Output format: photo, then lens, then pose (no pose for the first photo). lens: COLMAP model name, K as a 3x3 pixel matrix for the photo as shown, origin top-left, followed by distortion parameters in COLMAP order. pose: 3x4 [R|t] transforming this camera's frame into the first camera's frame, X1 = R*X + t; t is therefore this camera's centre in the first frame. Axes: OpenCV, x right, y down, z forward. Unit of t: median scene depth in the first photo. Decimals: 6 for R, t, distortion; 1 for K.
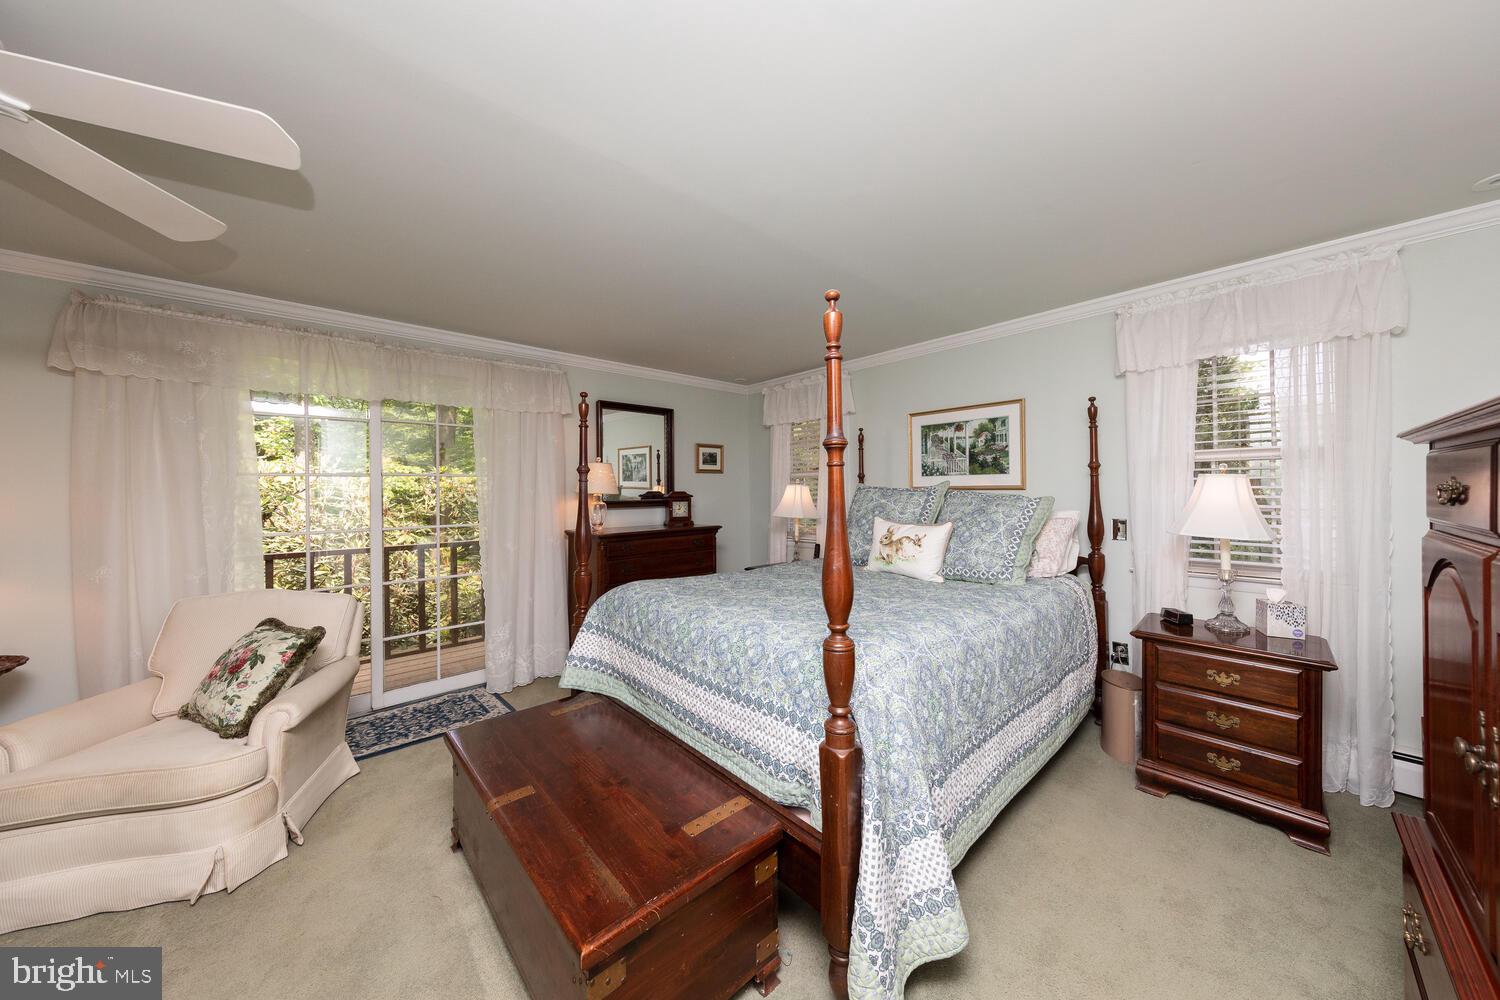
lens RADIAL K [[487.5, 0, 752.0], [0, 487.5, 493.7], [0, 0, 1]] dist [-0.000011, -0.000001]
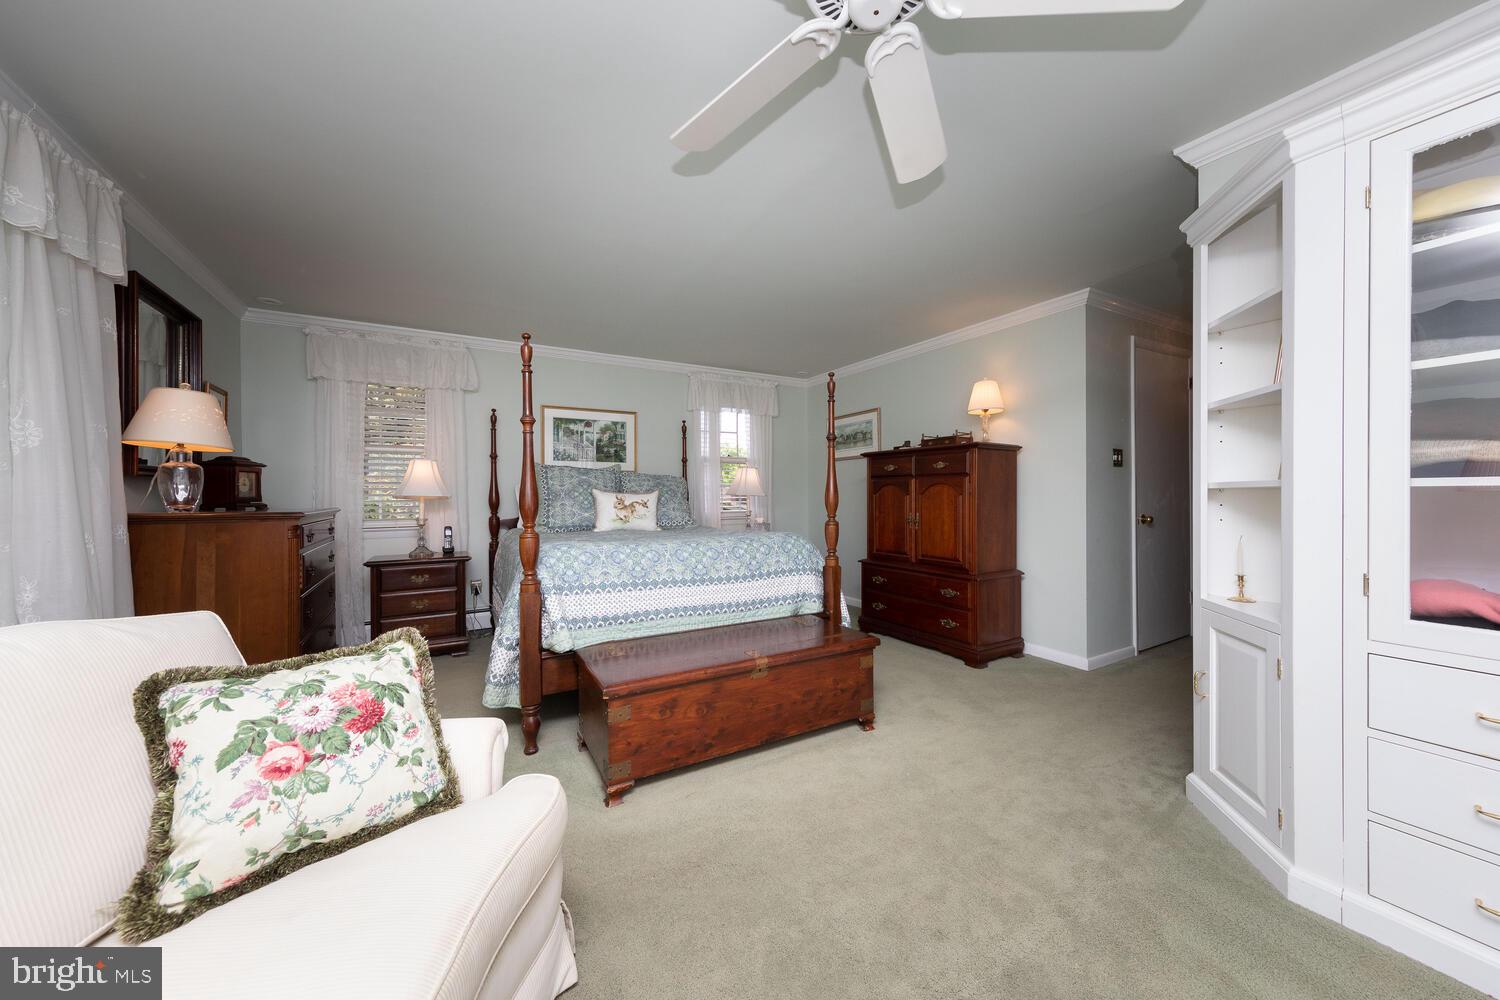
lens RADIAL K [[524.8, 0, 753.0], [0, 524.8, 499.3], [0, 0, 1]] dist [-0.000094, 0.000005]
pose [[0.228985, 0.003530, 0.973424, -0.844767], [0.002103, 0.999989, -0.004121, 0.070350], [-0.973428, 0.002990, 0.228975, 0.270297]]
